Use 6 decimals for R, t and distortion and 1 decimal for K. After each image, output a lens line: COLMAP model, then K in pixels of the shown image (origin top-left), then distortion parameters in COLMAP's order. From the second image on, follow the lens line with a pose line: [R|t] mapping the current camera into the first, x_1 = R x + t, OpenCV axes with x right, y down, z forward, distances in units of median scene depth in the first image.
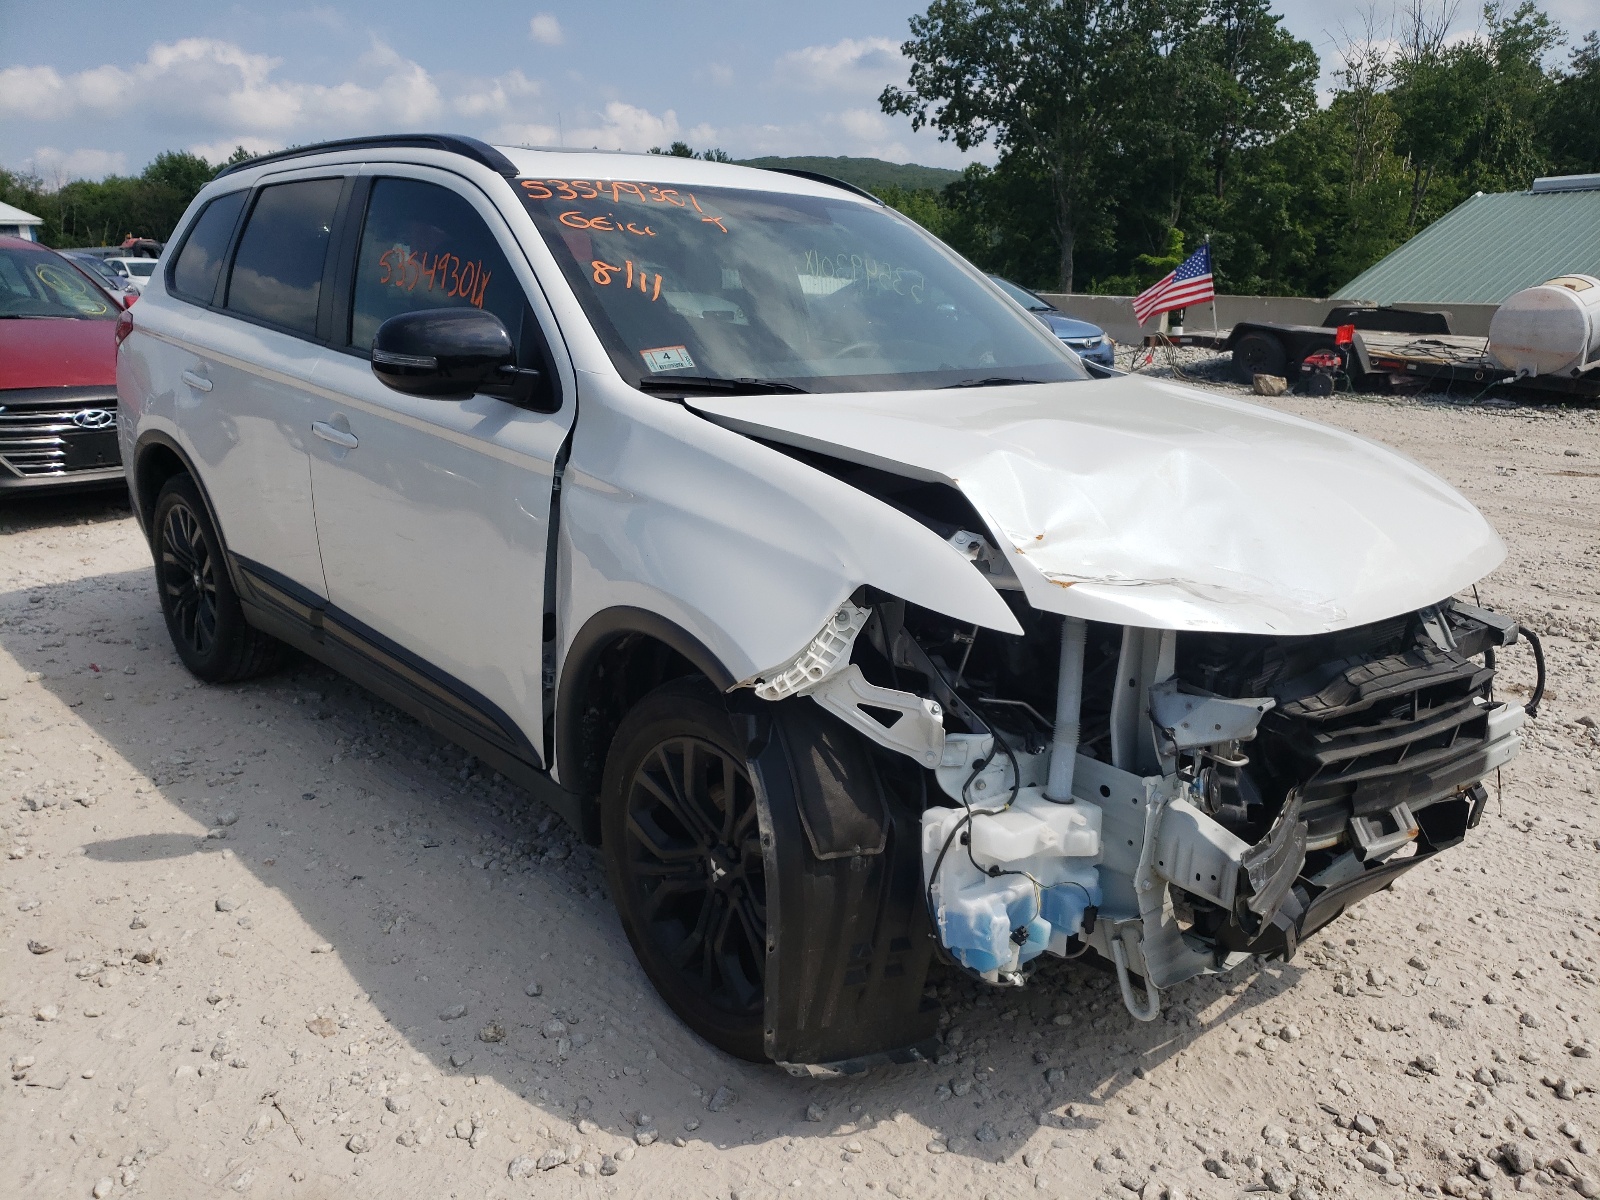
lens RADIAL K [[1248.2, 0, 800.0], [0, 1248.2, 600.0], [0, 0, 1]] dist [-0.010638, 0.028900]
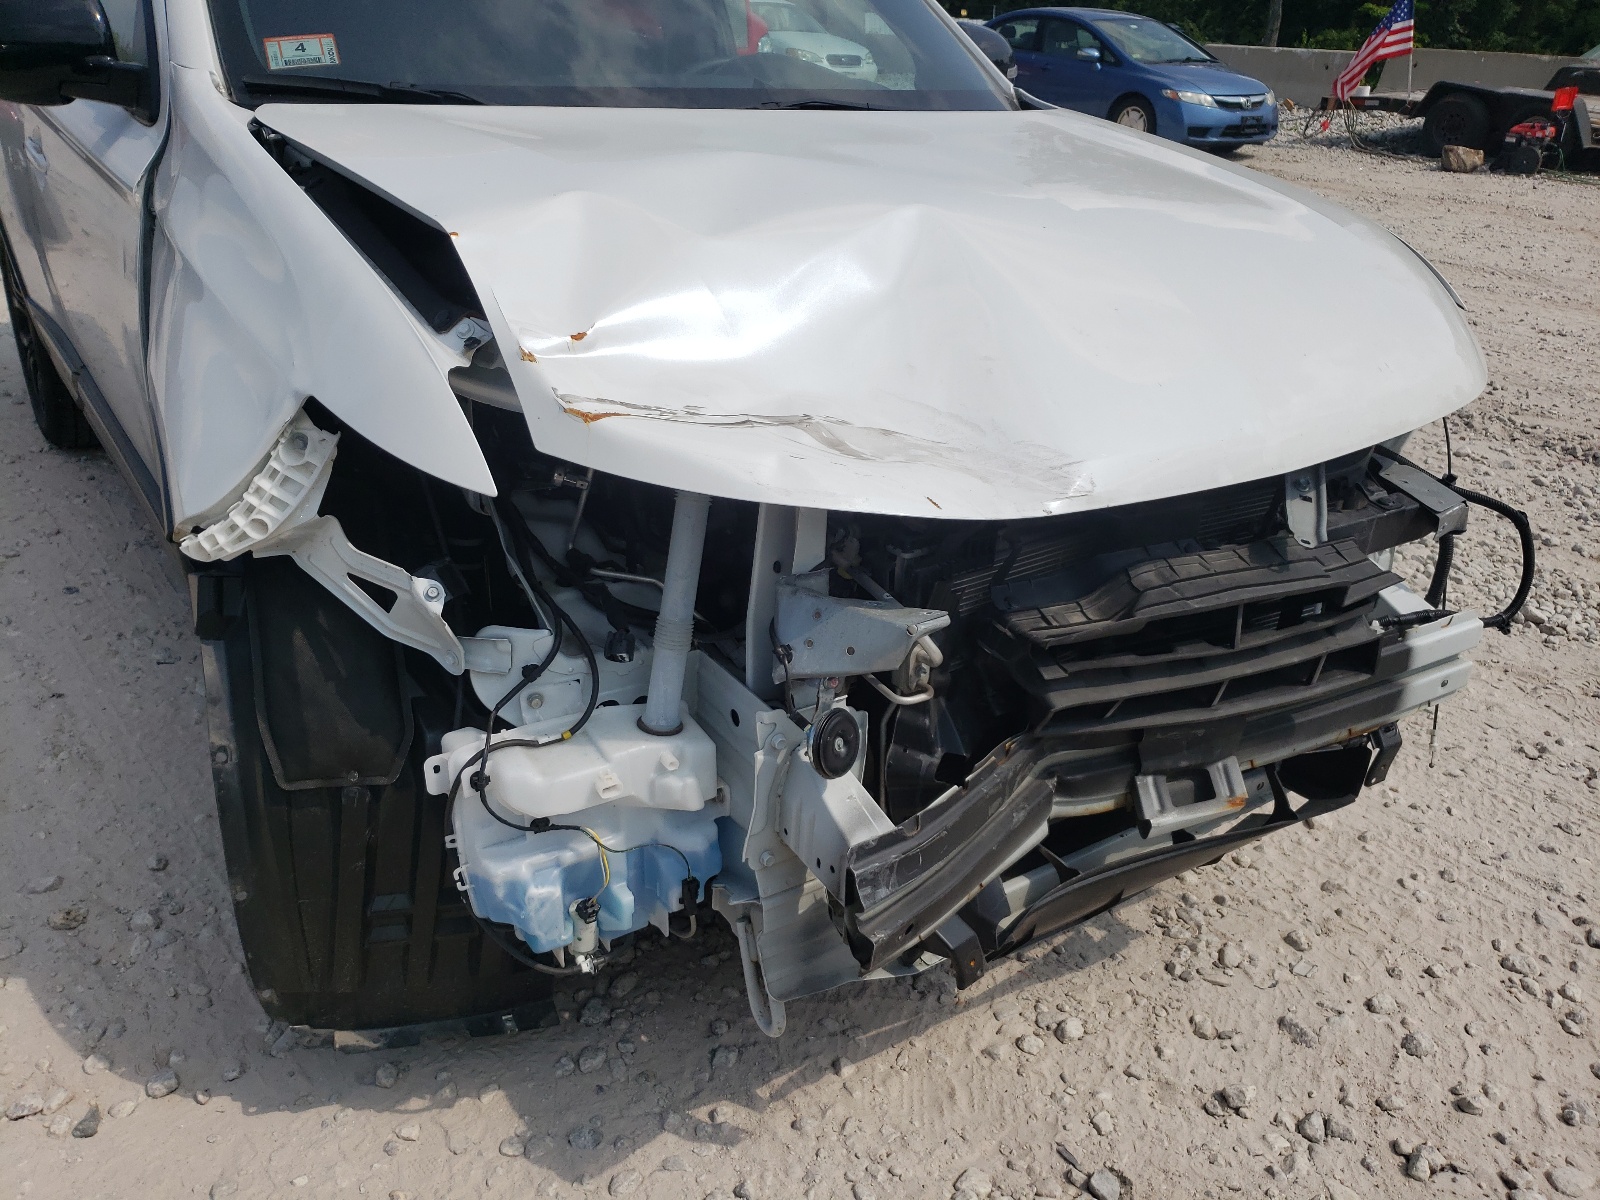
lens RADIAL K [[1248.2, 0, 800.0], [0, 1248.2, 600.0], [0, 0, 1]] dist [-0.010638, 0.028900]
pose [[0.989952, 0.077306, -0.118398, 0.323167], [-0.055055, 0.981972, 0.180832, -0.032830], [0.130243, -0.172496, 0.976362, 0.315595]]
